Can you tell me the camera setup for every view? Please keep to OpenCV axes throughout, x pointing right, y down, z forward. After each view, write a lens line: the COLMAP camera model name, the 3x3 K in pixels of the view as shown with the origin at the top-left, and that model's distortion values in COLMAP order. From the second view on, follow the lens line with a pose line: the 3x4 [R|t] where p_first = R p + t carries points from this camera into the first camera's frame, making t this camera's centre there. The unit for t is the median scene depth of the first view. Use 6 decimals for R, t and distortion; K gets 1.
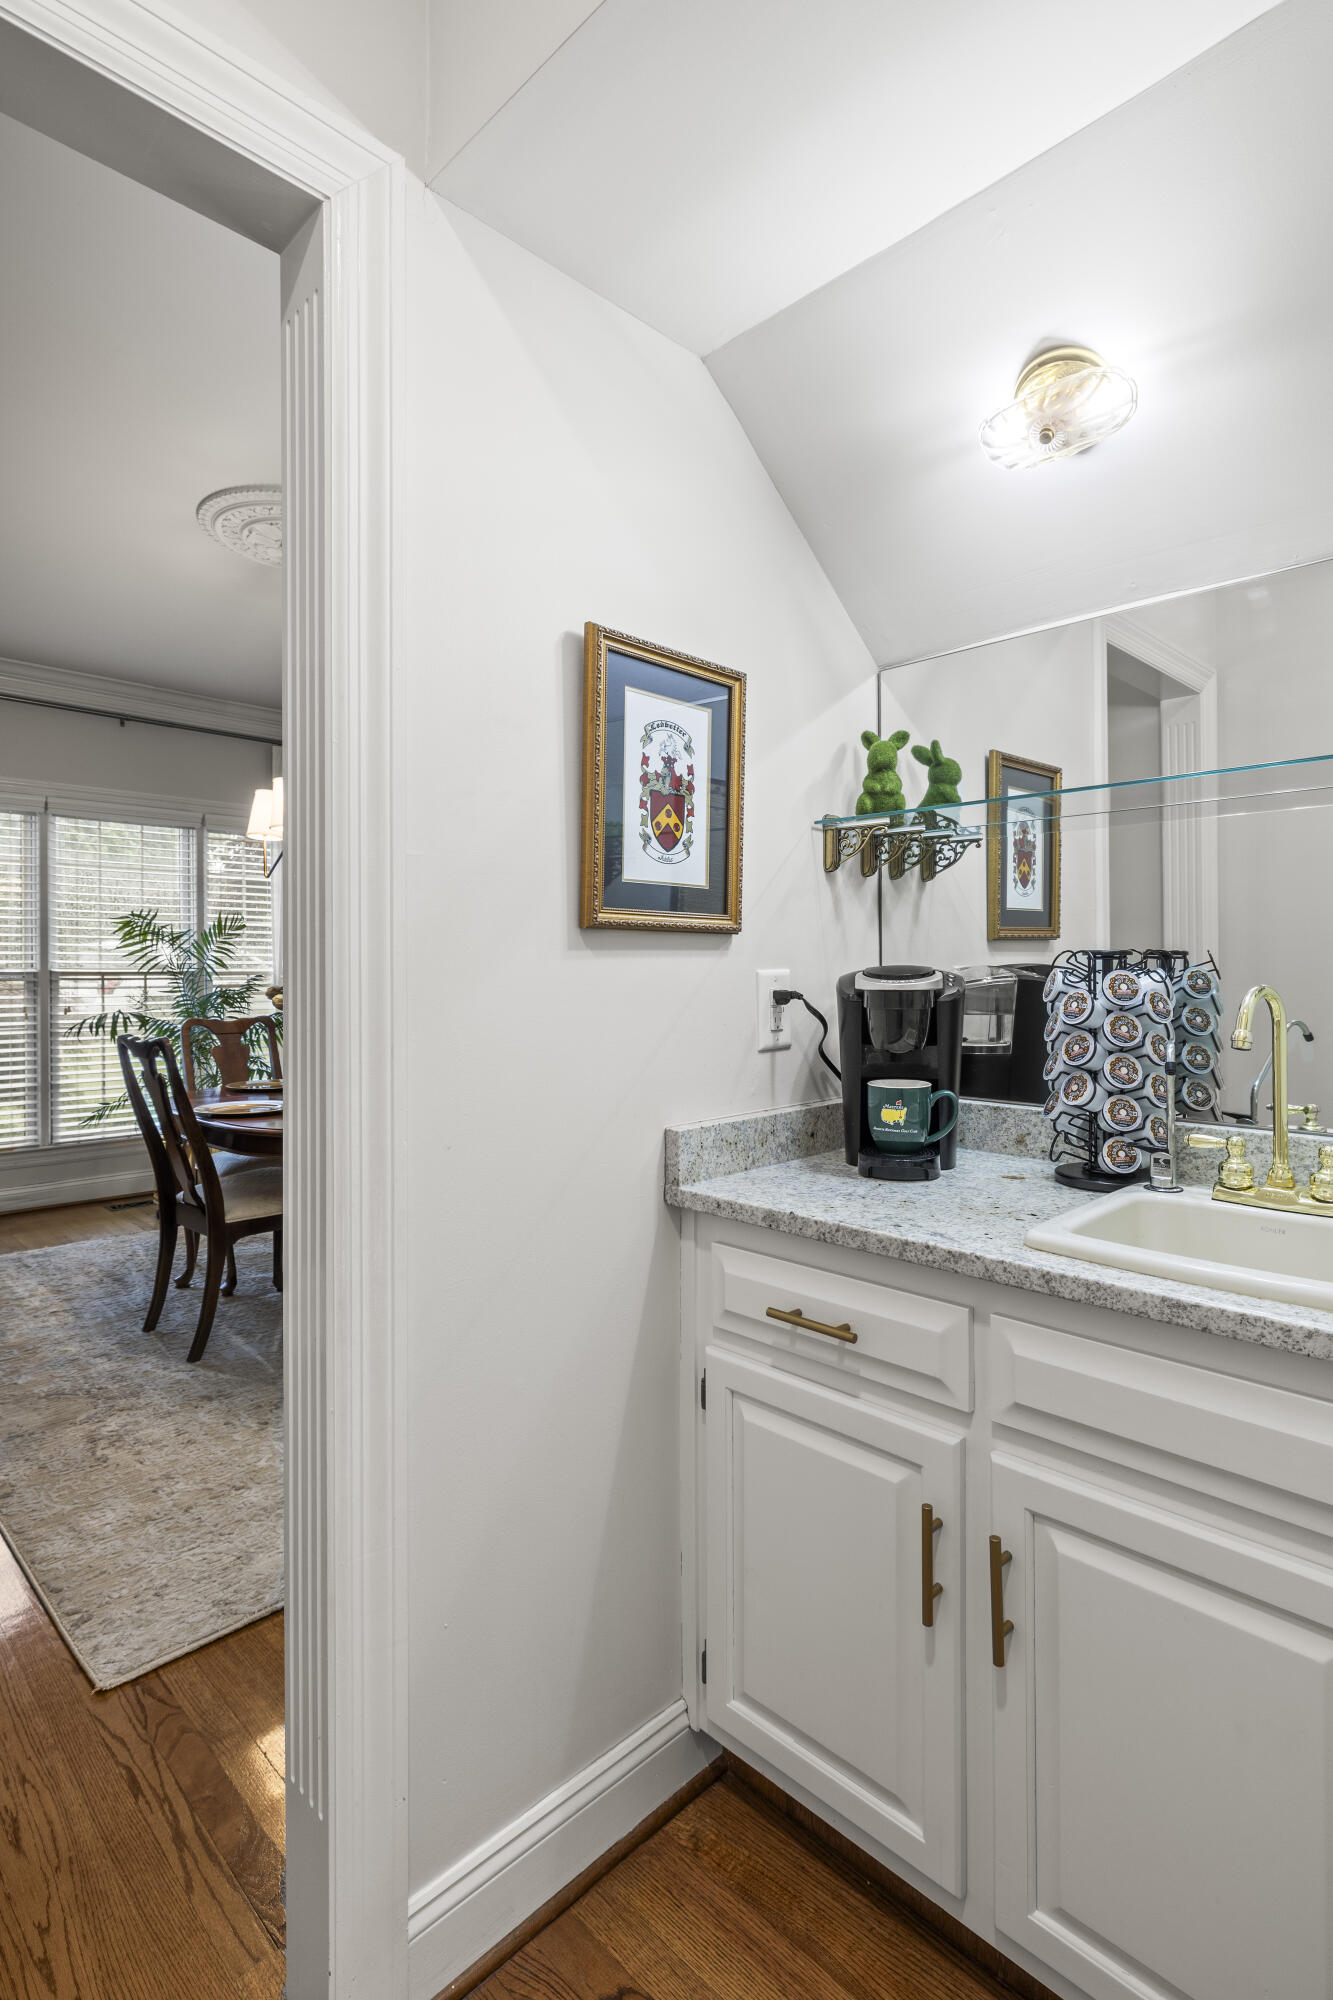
lens RADIAL K [[977.6, 0, 663.9], [0, 977.6, 980.7], [0, 0, 1]] dist [-0.001365, 0.000978]
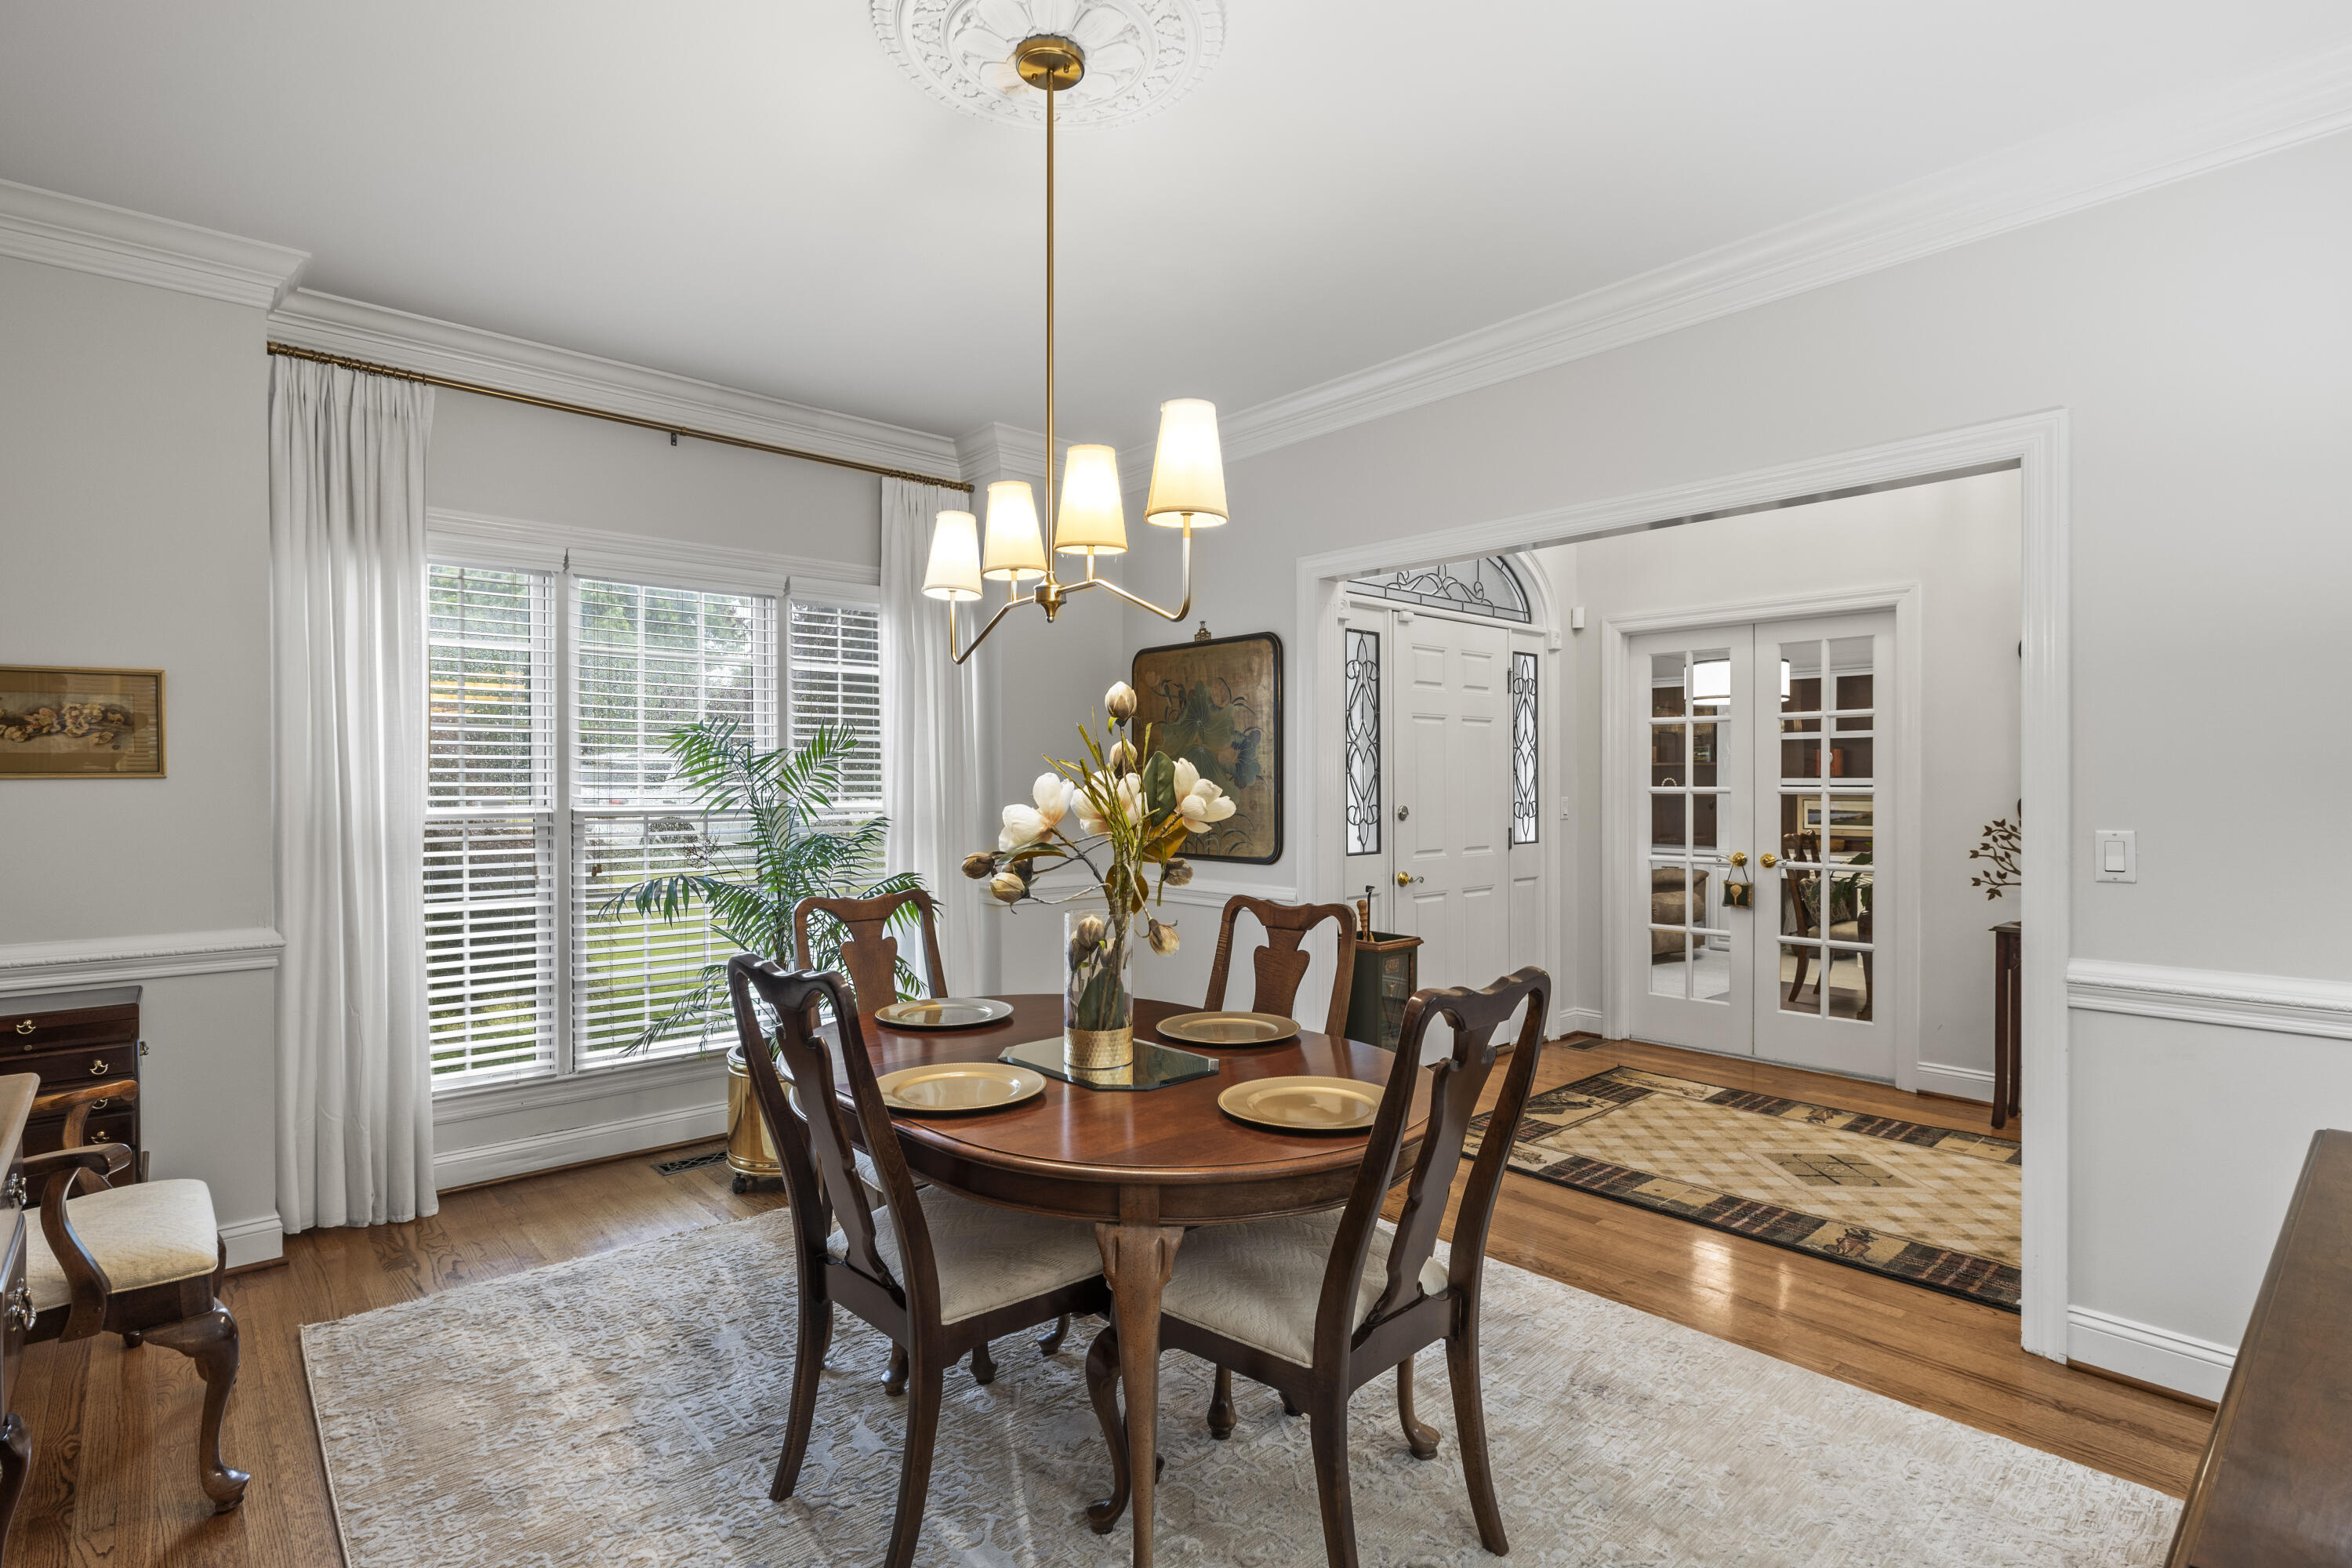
lens RADIAL K [[1149.6, 0, 1180.1], [0, 1149.6, 795.2], [0, 0, 1]] dist [-0.001365, 0.000978]
pose [[0.998816, 0.000169, -0.048648, -0.193254], [-0.000155, 1.000000, 0.000287, -0.022829], [0.048648, -0.000279, 0.998816, 0.262071]]
